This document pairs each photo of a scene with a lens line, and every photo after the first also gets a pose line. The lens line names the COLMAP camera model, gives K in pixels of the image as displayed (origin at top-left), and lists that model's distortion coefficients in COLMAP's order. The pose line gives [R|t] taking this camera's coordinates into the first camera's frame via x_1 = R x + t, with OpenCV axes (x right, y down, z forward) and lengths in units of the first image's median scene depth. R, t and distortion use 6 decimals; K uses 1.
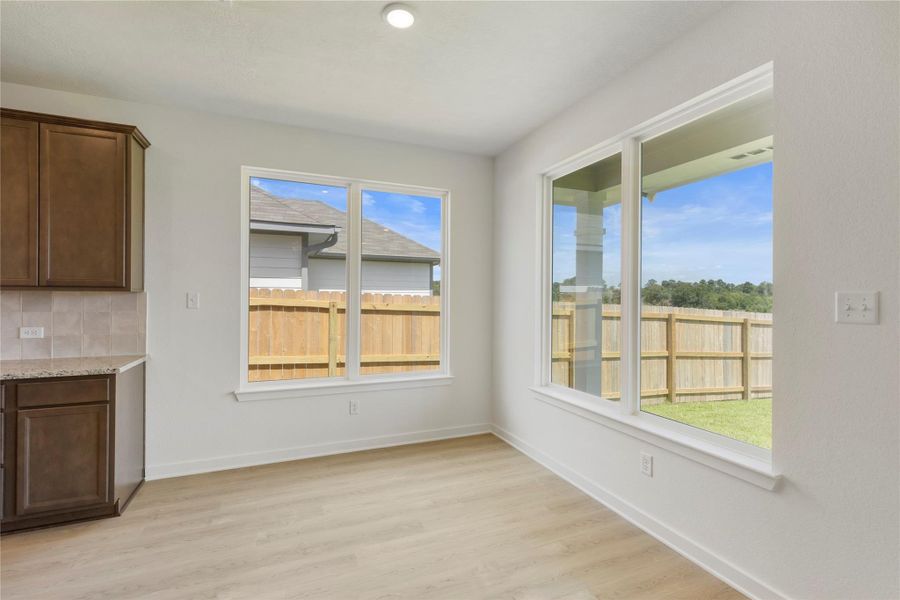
lens RADIAL K [[412.6, 0, 455.6], [0, 412.6, 298.4], [0, 0, 1]] dist [0.009234, -0.000608]
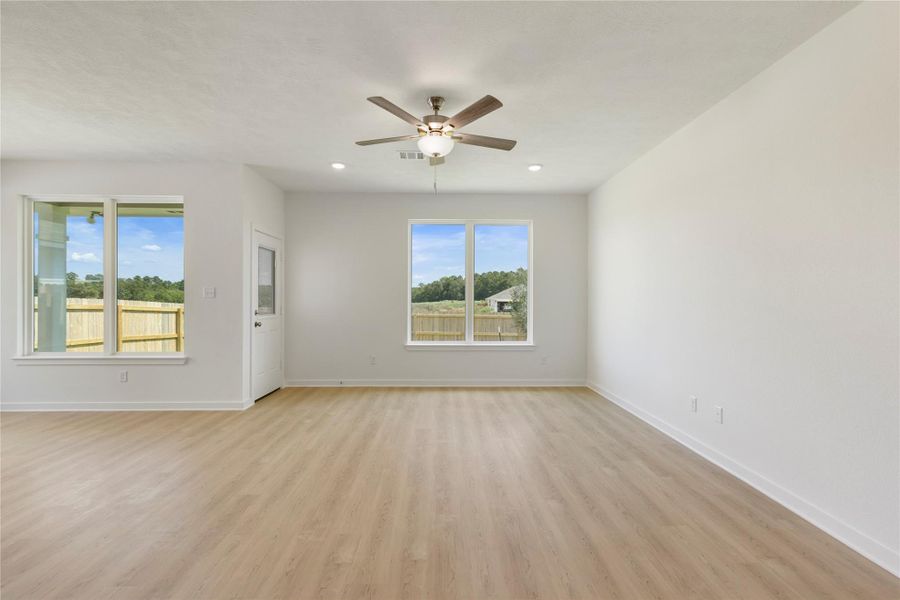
lens RADIAL K [[412.6, 0, 445.9], [0, 412.6, 297.1], [0, 0, 1]] dist [0.009234, -0.000608]
pose [[0.382700, -0.002518, 0.923869, -0.265723], [-0.000347, 0.999996, 0.002869, 0.010682], [-0.923872, -0.001418, 0.382698, -0.398717]]
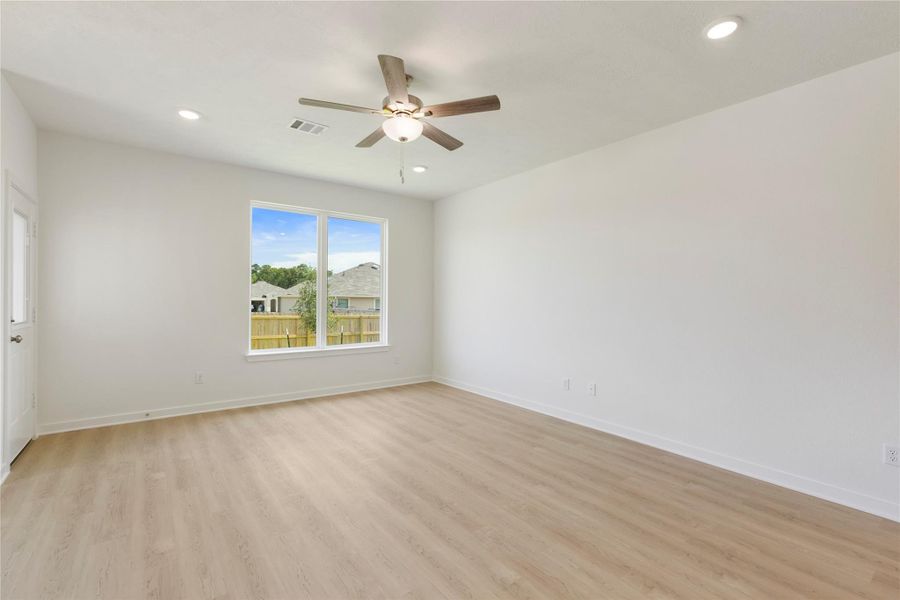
lens RADIAL K [[412.6, 0, 447.0], [0, 412.6, 296.6], [0, 0, 1]] dist [0.009234, -0.000608]
pose [[-0.228008, -0.003170, 0.973654, -0.257430], [-0.009809, 0.999951, 0.000959, 0.010264], [-0.973610, -0.009331, -0.228028, -0.155679]]
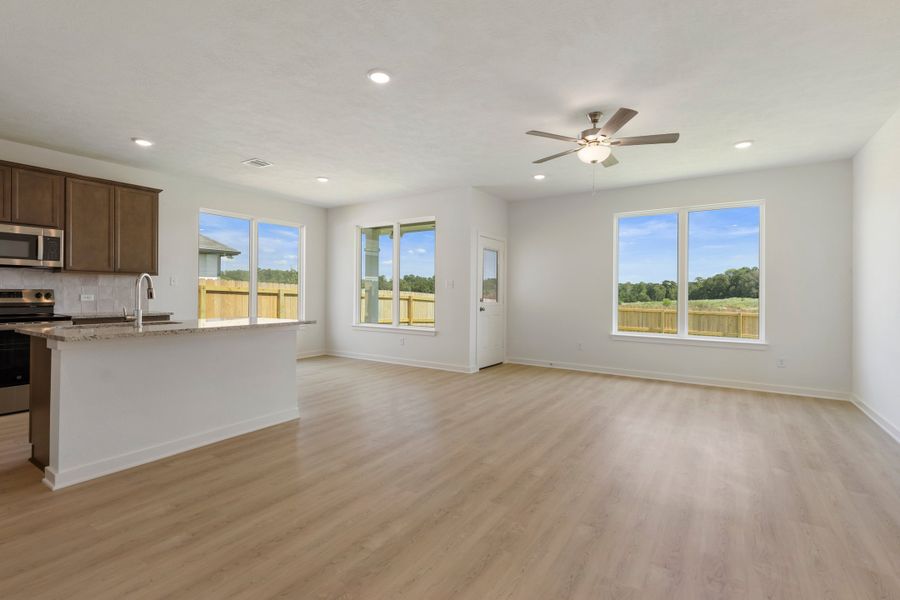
lens RADIAL K [[412.6, 0, 449.8], [0, 412.6, 290.8], [0, 0, 1]] dist [0.009234, -0.000608]
pose [[0.839963, 0.004054, 0.542629, -0.288820], [-0.003988, 0.999991, -0.001297, 0.020881], [-0.542629, -0.001074, 0.839972, -0.562454]]
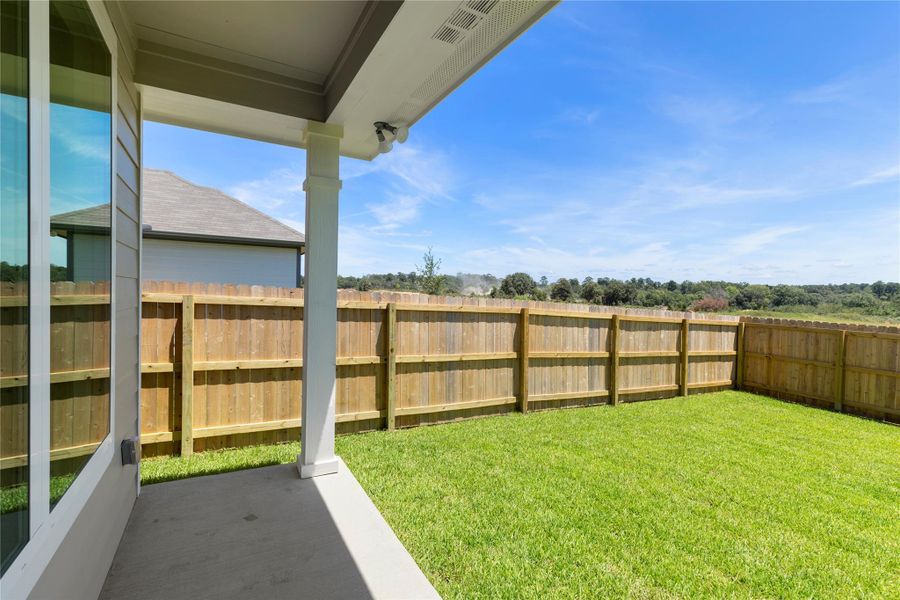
lens RADIAL K [[412.6, 0, 453.9], [0, 412.6, 296.9], [0, 0, 1]] dist [0.009234, -0.000608]
pose [[0.991850, 0.010582, 0.126974, 0.320503], [-0.011756, 0.999895, 0.008498, 0.009759], [-0.126871, -0.009921, 0.991870, 0.212233]]
